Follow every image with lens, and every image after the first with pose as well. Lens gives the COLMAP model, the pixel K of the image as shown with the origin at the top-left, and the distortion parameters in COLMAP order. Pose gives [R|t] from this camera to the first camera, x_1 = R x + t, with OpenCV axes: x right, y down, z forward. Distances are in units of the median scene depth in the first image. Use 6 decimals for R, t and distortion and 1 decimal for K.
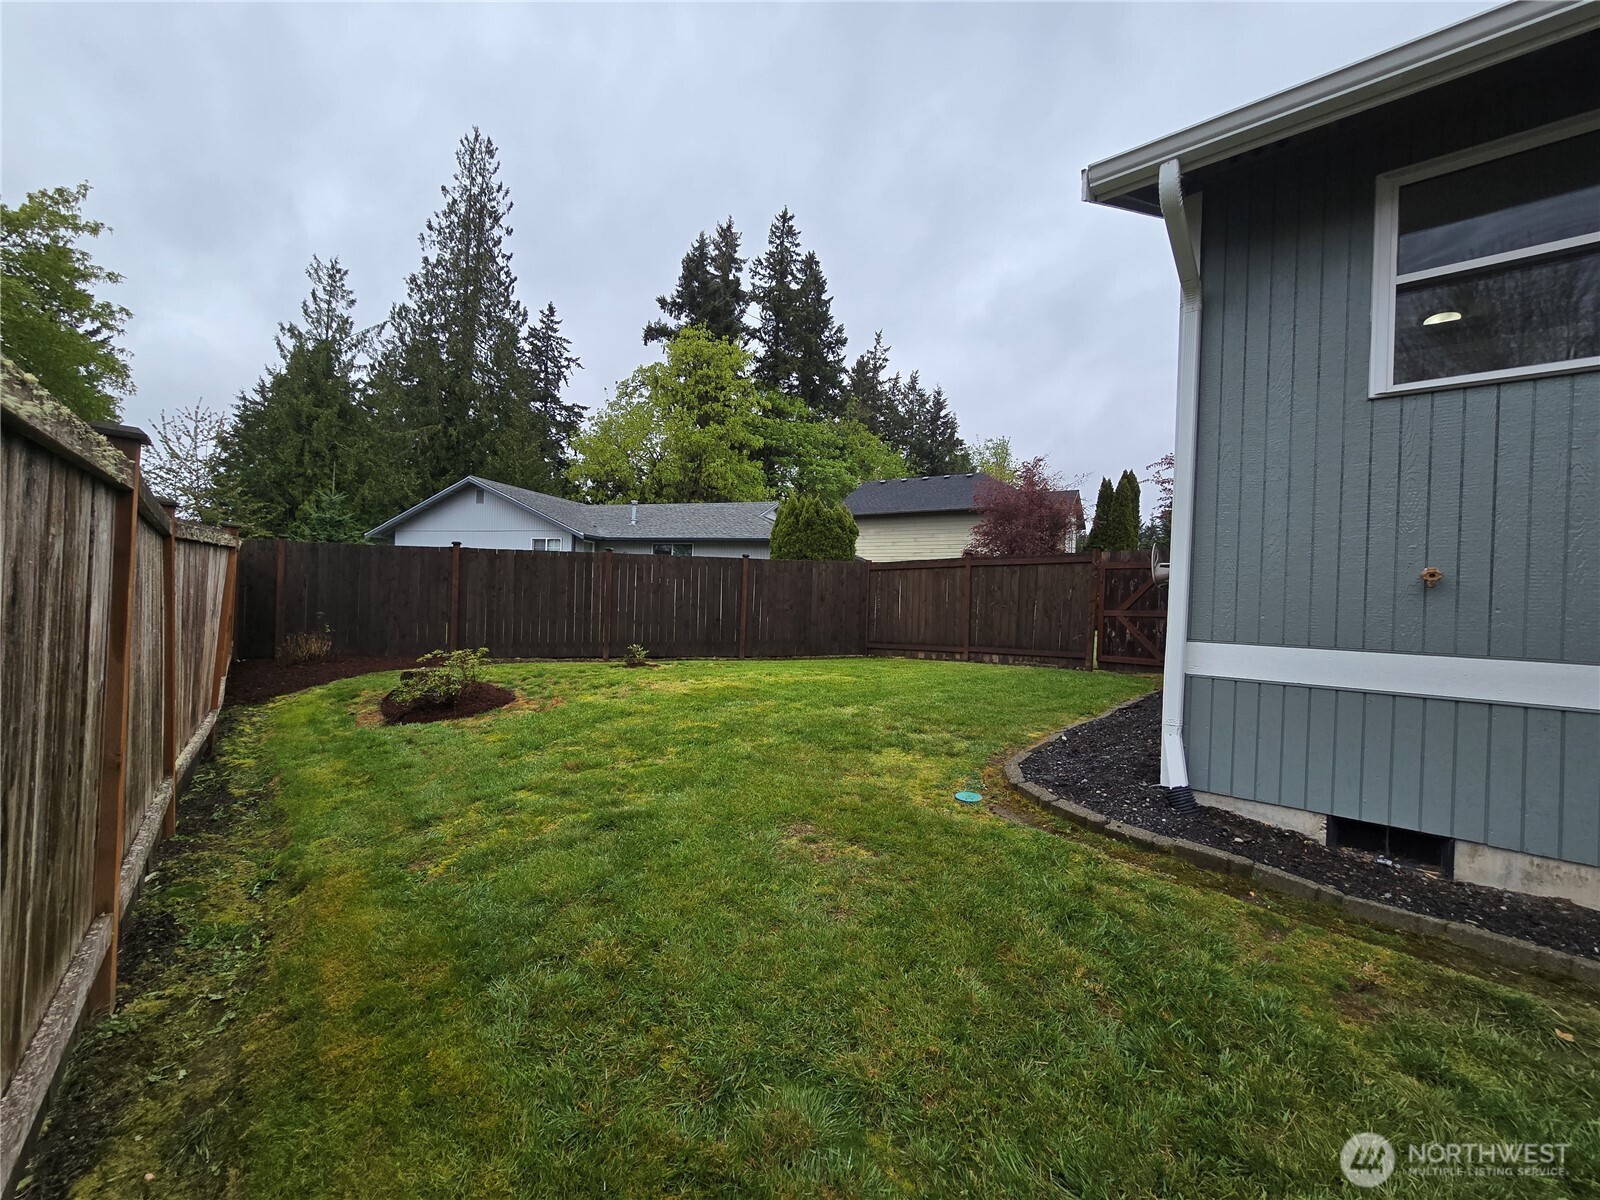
lens RADIAL K [[652.1, 0, 798.9], [0, 652.1, 596.0], [0, 0, 1]] dist [0.001418, -0.000031]
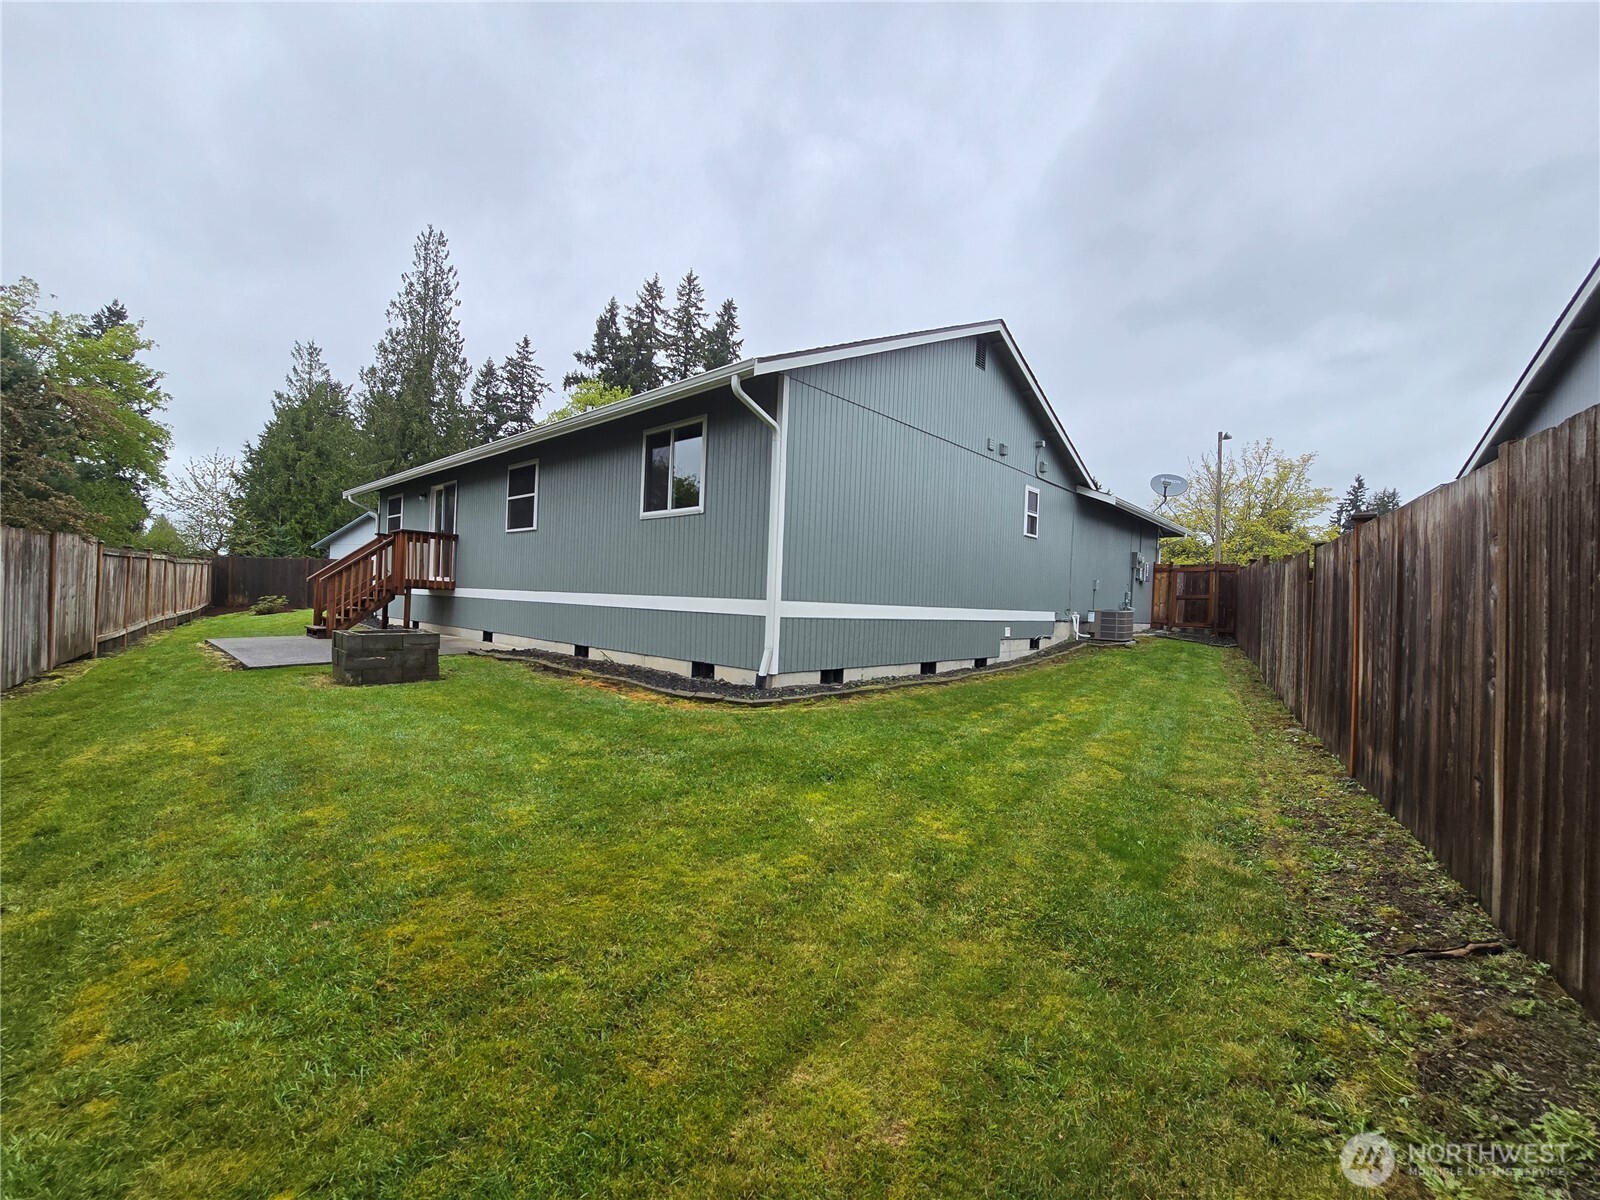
lens RADIAL K [[652.1, 0, 800.8], [0, 652.1, 595.9], [0, 0, 1]] dist [0.001418, -0.000031]
pose [[0.999603, -0.002458, -0.028064, 0.267754], [0.002483, 0.999997, 0.000850, 0.016381], [0.028062, -0.000919, 0.999606, -0.265581]]
